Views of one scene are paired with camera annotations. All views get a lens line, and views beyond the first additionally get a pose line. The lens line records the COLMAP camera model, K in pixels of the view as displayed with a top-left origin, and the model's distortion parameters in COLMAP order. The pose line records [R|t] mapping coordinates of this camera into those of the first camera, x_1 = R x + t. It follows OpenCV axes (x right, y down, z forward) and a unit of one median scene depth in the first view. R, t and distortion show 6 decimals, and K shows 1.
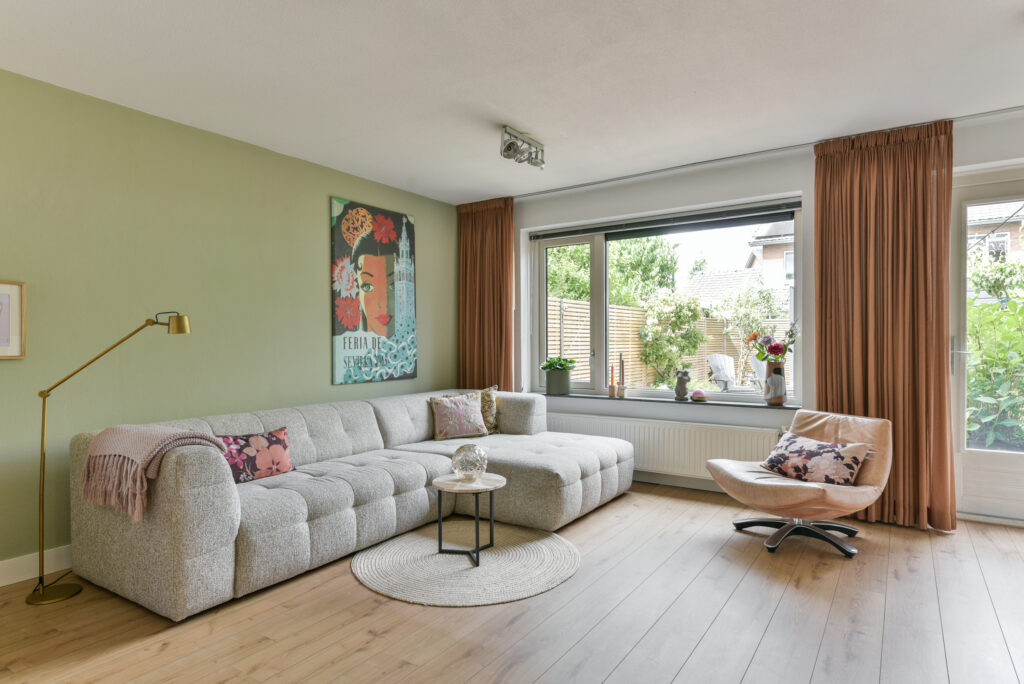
lens RADIAL K [[569.4, 0, 514.5], [0, 569.4, 343.2], [0, 0, 1]] dist [0.002415, 0.000611]
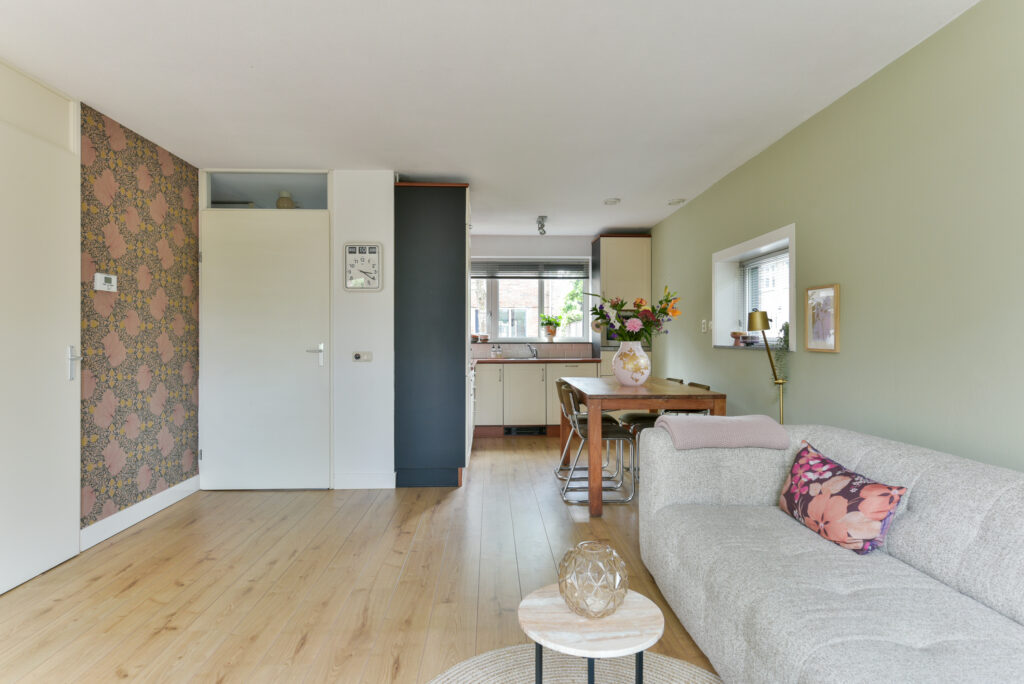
lens RADIAL K [[569.4, 0, 510.4], [0, 569.4, 337.6], [0, 0, 1]] dist [0.002415, 0.000611]
pose [[-0.809095, 0.007407, -0.587631, 0.219474], [0.007785, 0.999968, 0.001885, -0.005415], [0.587626, -0.003050, -0.809127, 1.089919]]
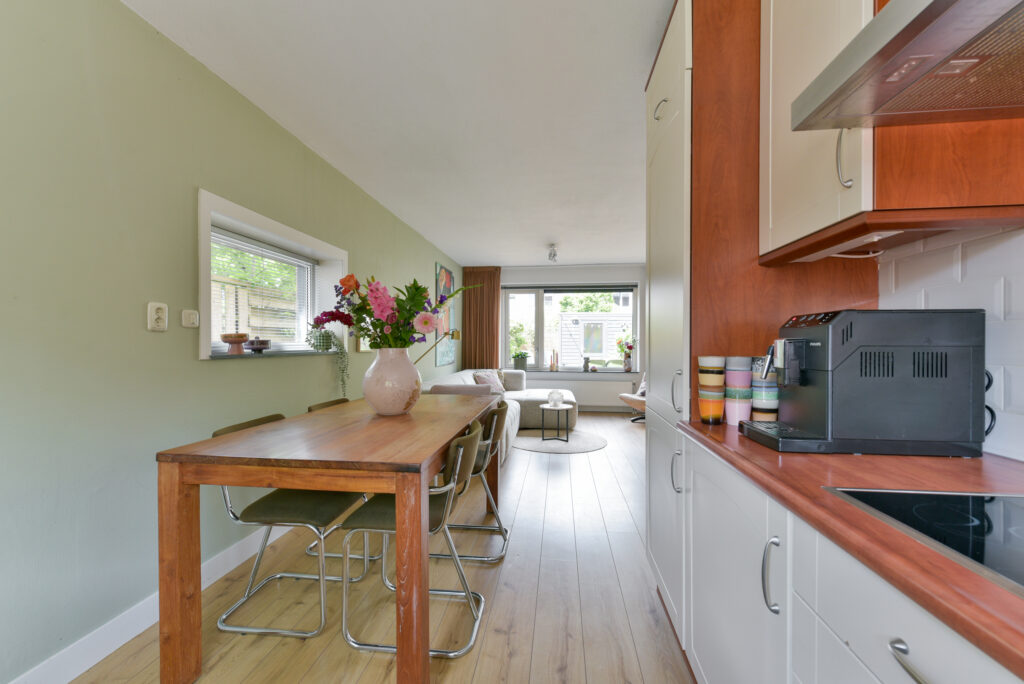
lens RADIAL K [[406.7, 0, 510.7], [0, 406.7, 344.2], [0, 0, 1]] dist [0.000059, -0.000001]
pose [[0.890422, 0.004616, 0.455113, -0.722204], [-0.004779, 0.999988, -0.000793, 0.001090], [-0.455111, -0.001469, 0.890434, -0.262190]]
